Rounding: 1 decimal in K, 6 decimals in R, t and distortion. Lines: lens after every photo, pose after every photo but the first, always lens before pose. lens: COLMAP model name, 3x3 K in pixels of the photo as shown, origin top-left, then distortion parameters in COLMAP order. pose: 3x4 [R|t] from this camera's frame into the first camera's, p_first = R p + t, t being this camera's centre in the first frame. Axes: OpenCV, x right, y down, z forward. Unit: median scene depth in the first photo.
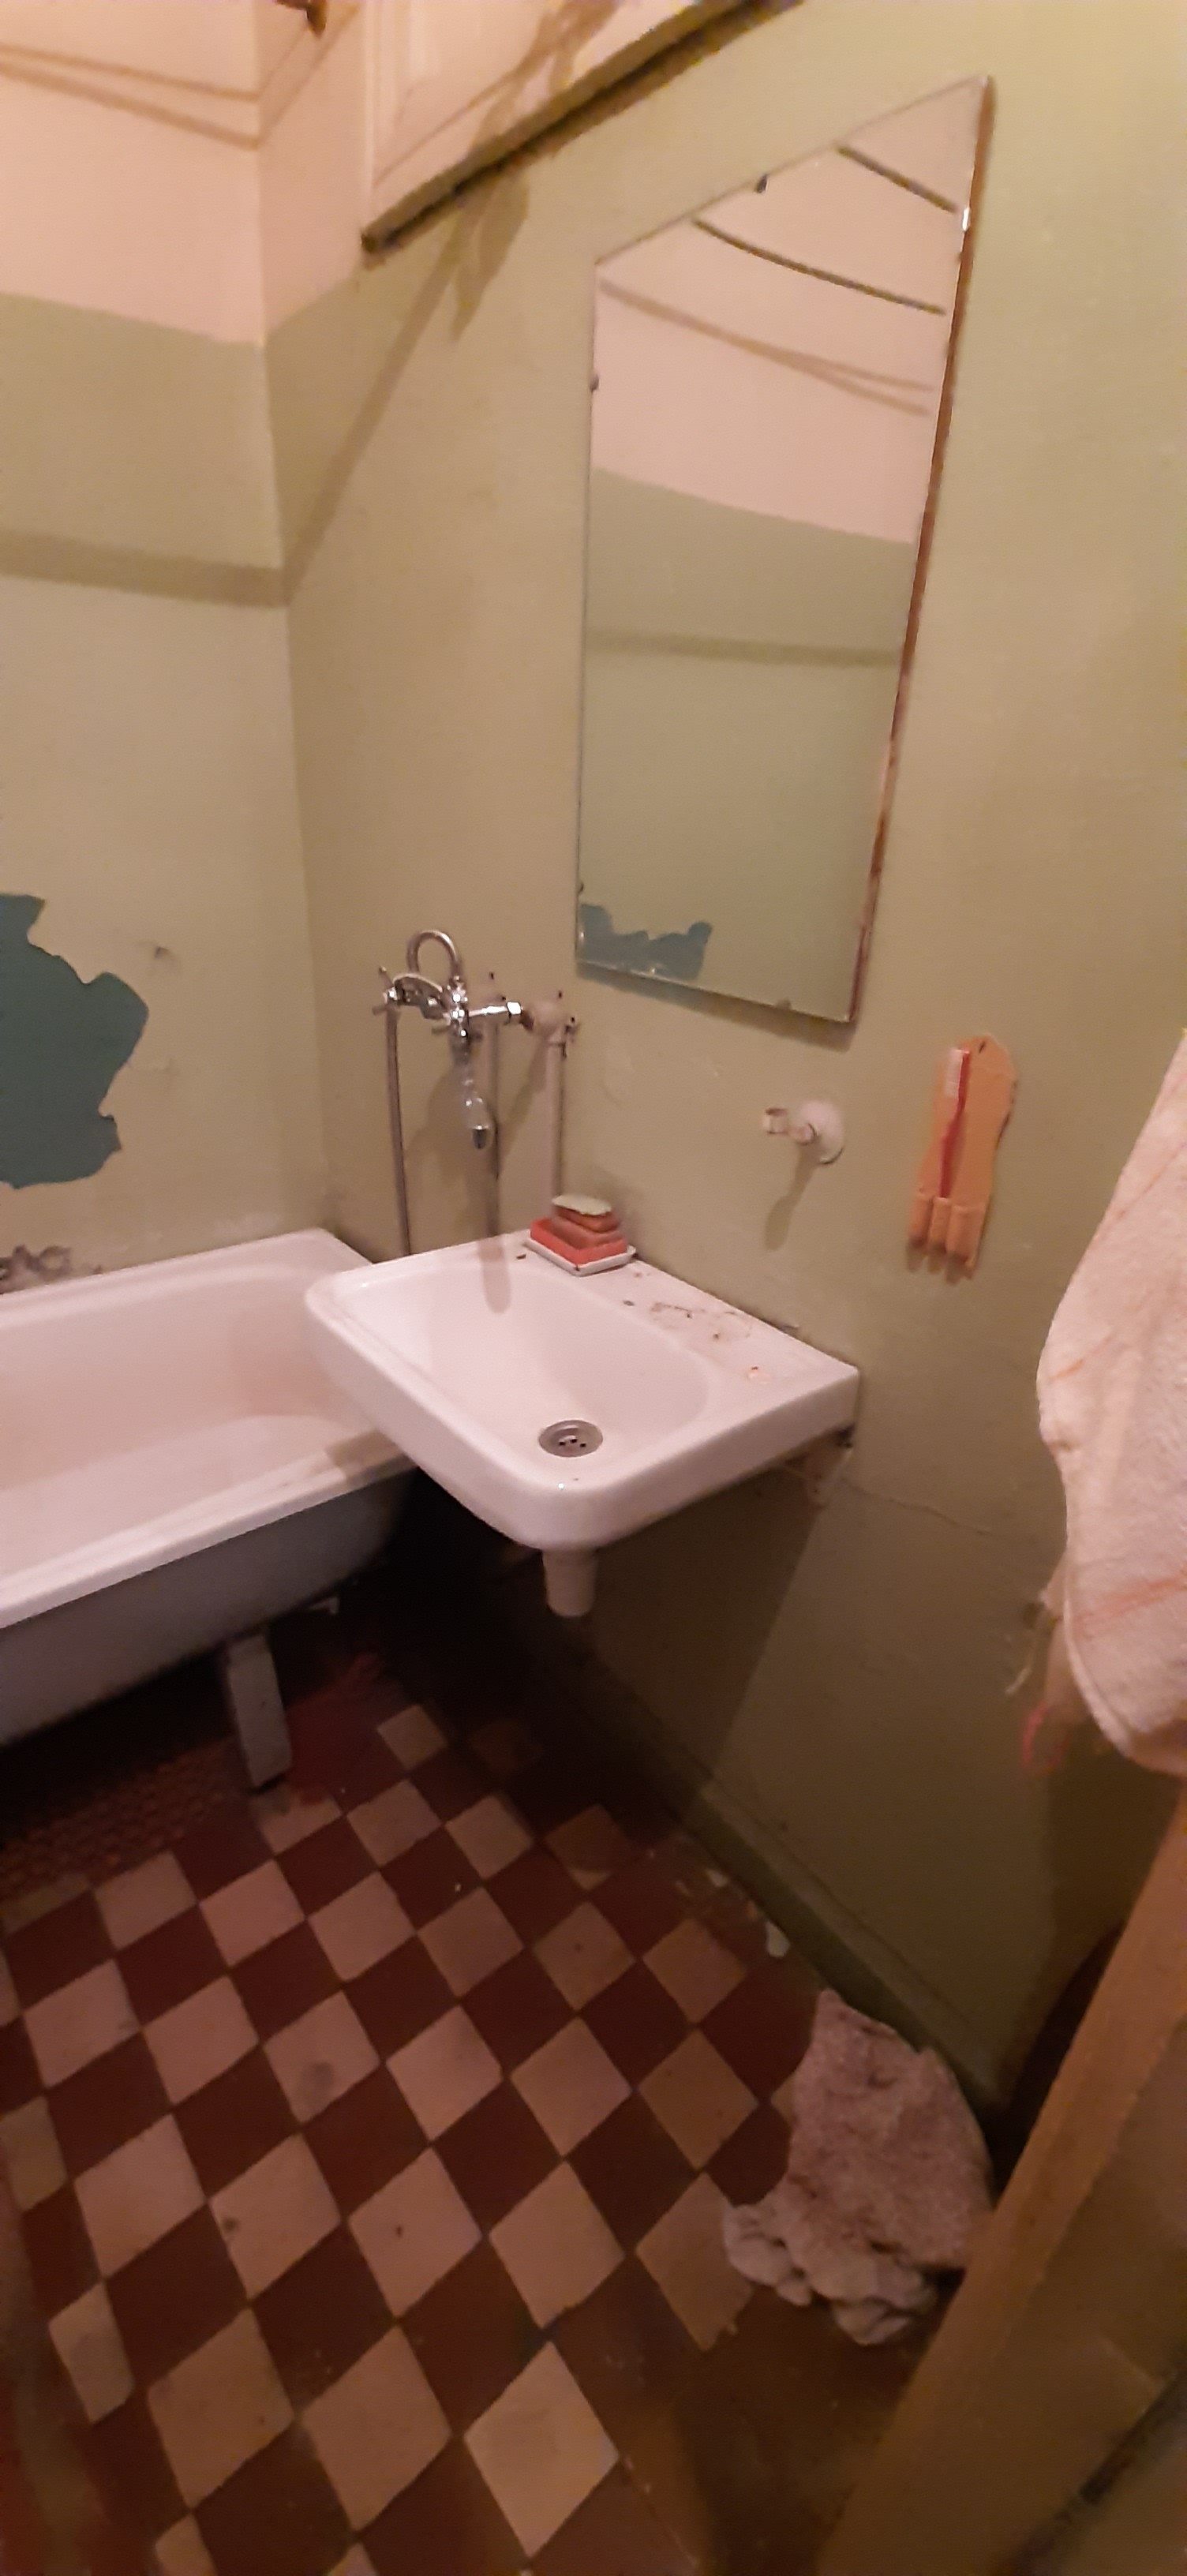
lens RADIAL K [[992.1, 0, 600.6], [0, 992.1, 1308.8], [0, 0, 1]] dist [0.010678, -0.012019]
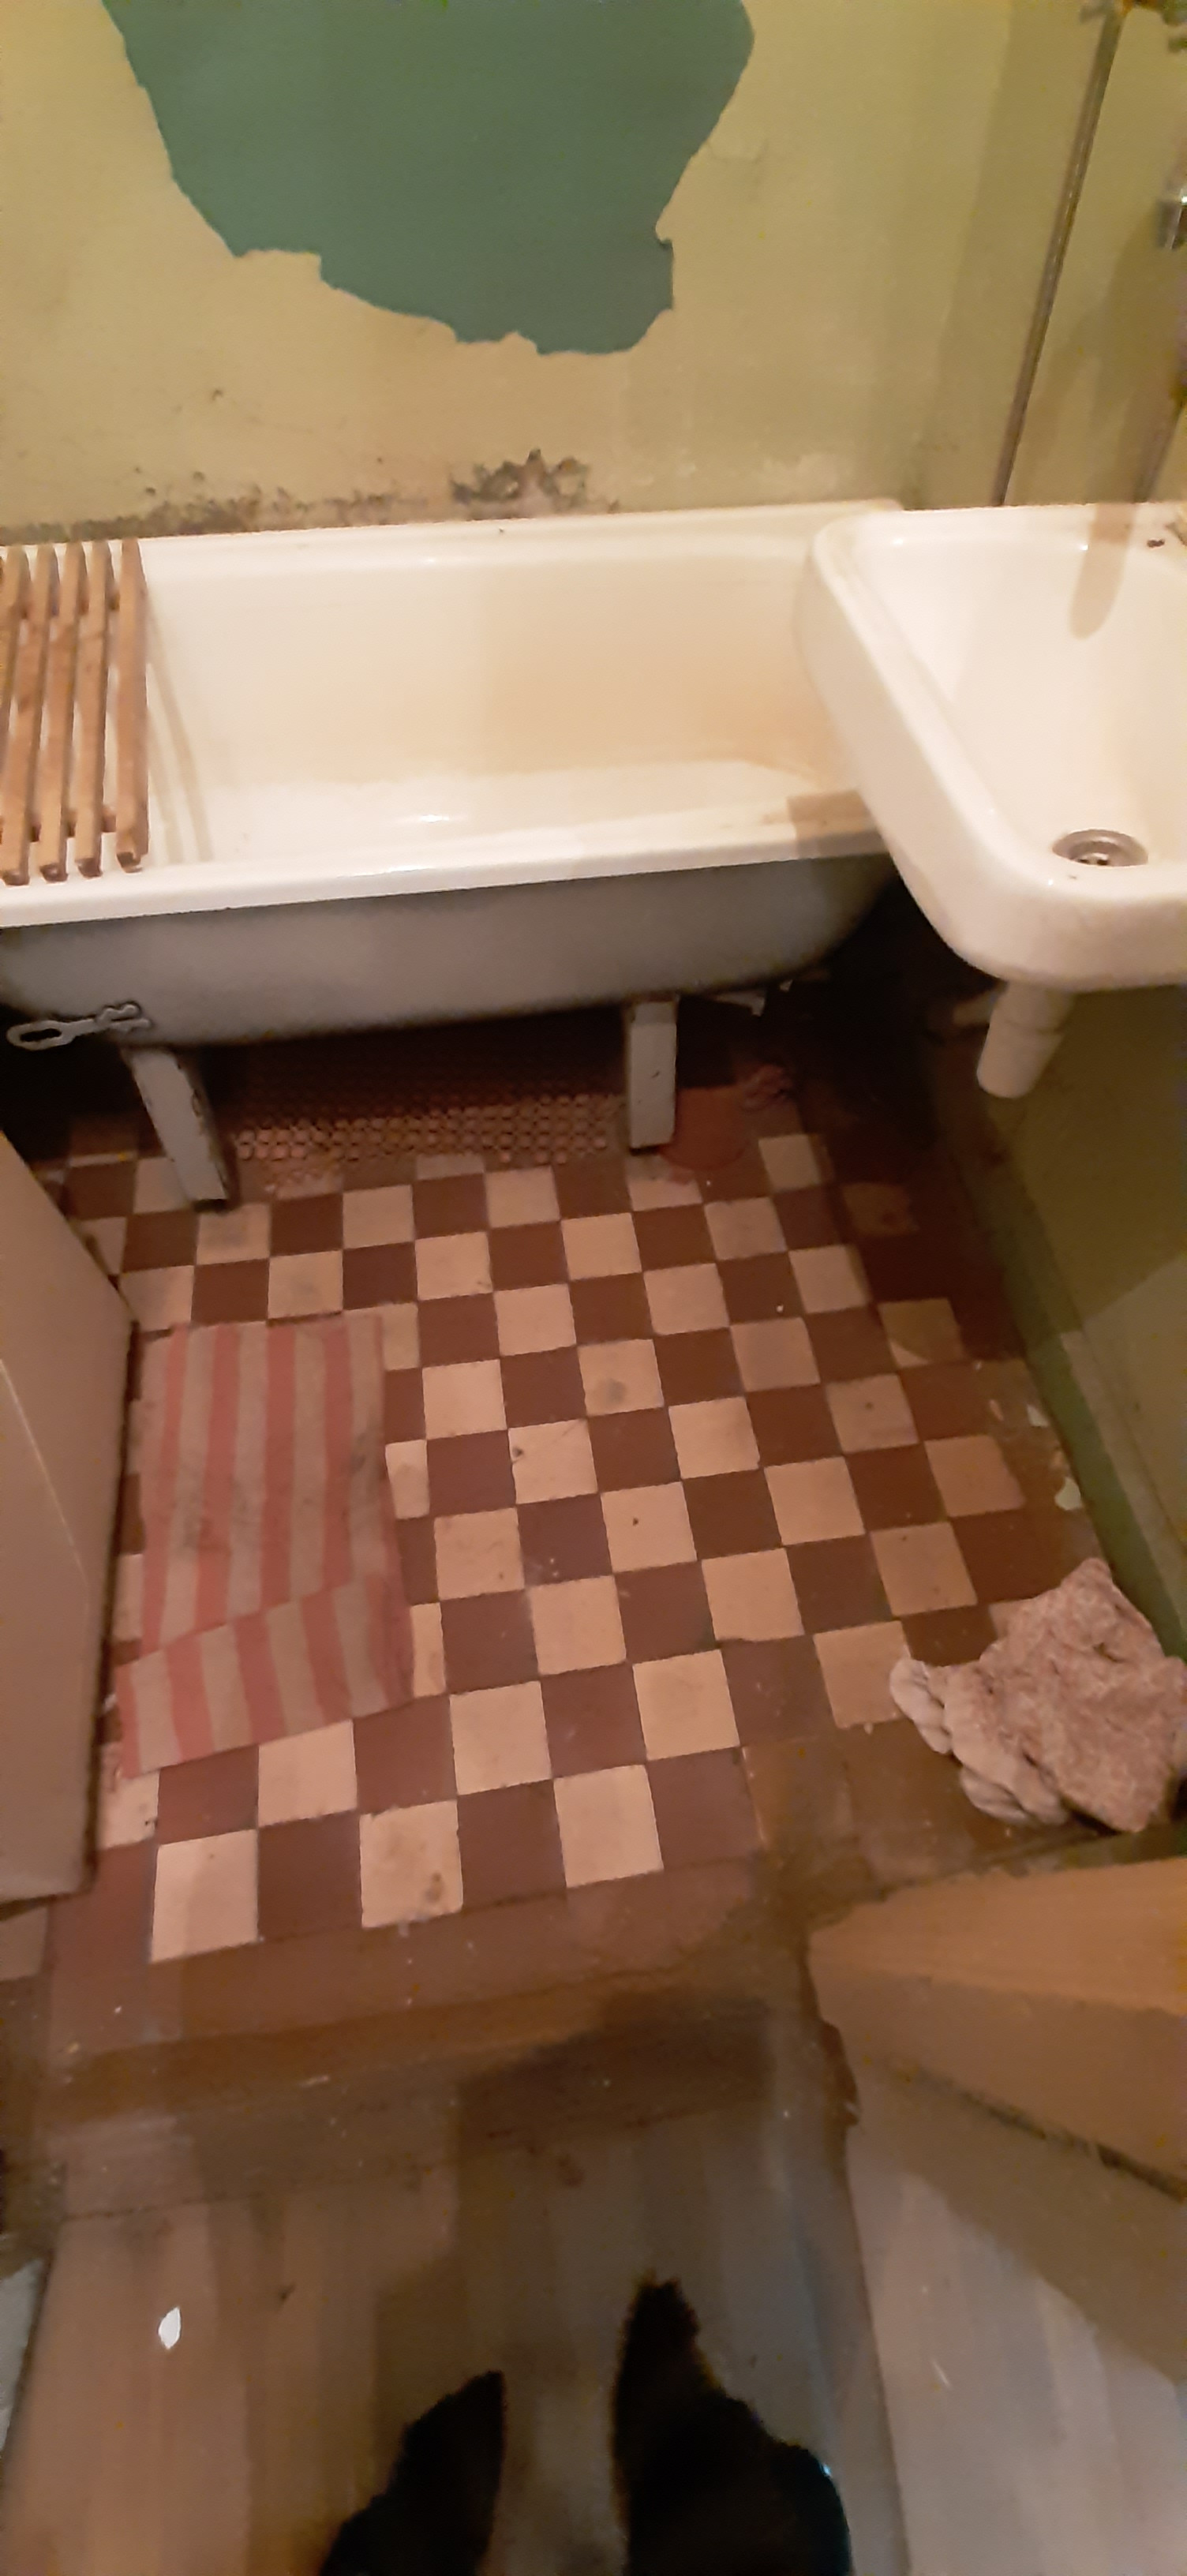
lens RADIAL K [[992.1, 0, 600.6], [0, 992.1, 1308.8], [0, 0, 1]] dist [0.010678, -0.012019]
pose [[0.850289, 0.420461, -0.316577, 0.023924], [-0.196876, 0.811922, 0.549566, 0.064719], [0.488106, -0.404963, 0.773147, 0.133761]]
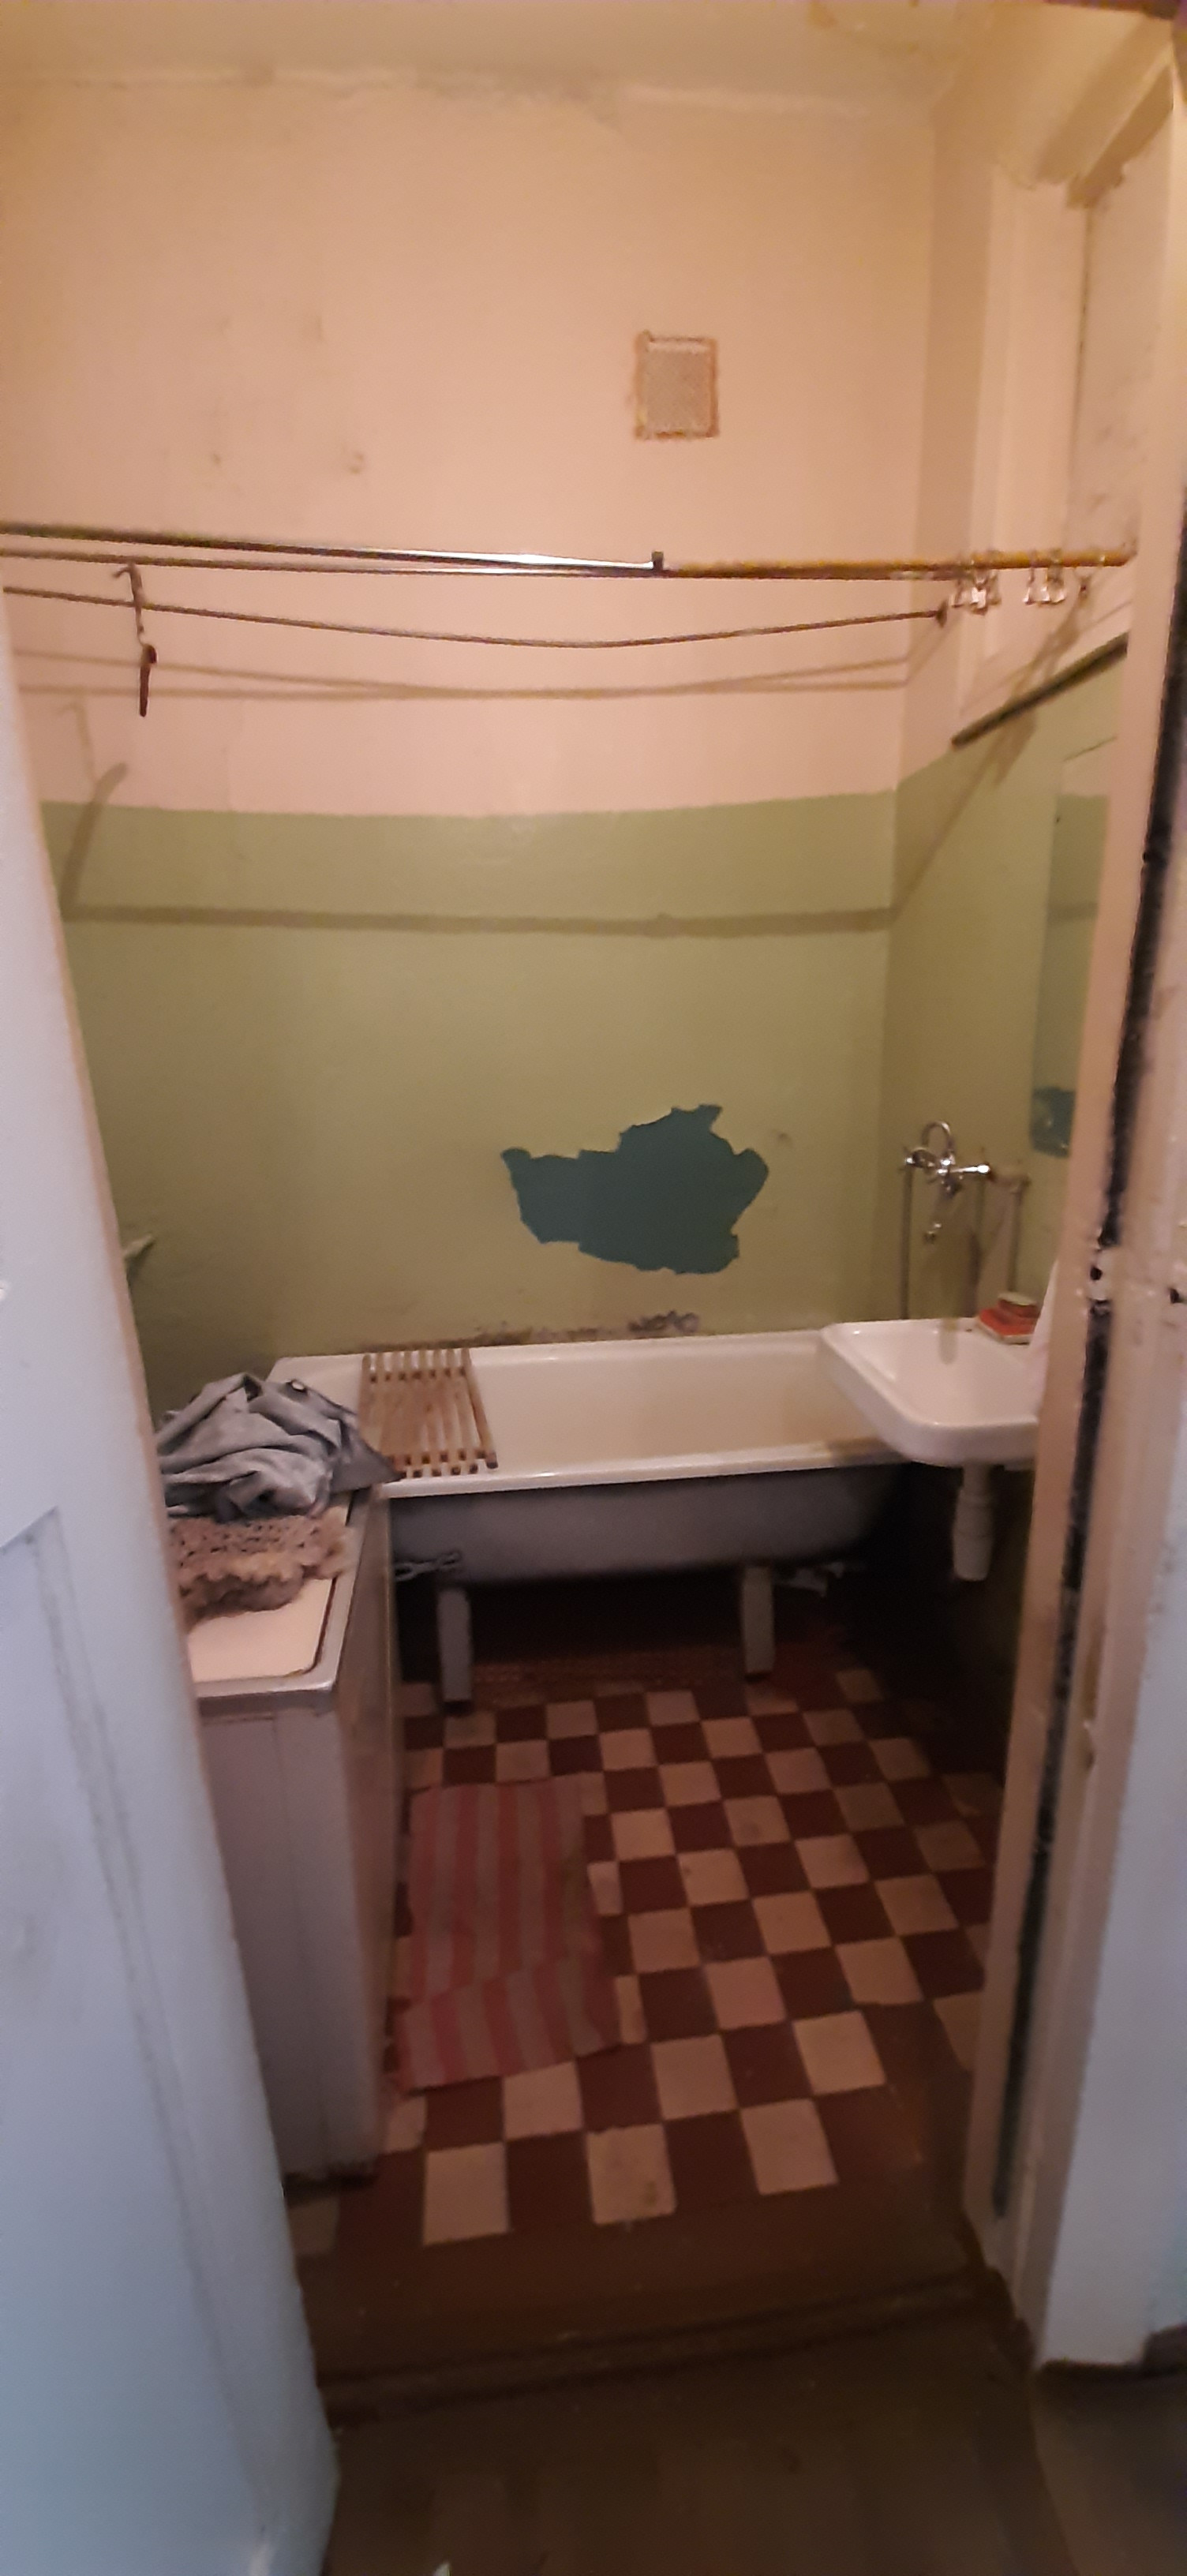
lens RADIAL K [[992.1, 0, 600.6], [0, 992.1, 1308.8], [0, 0, 1]] dist [0.010678, -0.012019]
pose [[0.827878, 0.089515, -0.553719, 0.275023], [-0.185585, 0.975297, -0.119804, 0.191094], [0.529316, 0.201945, 0.824040, -0.507238]]
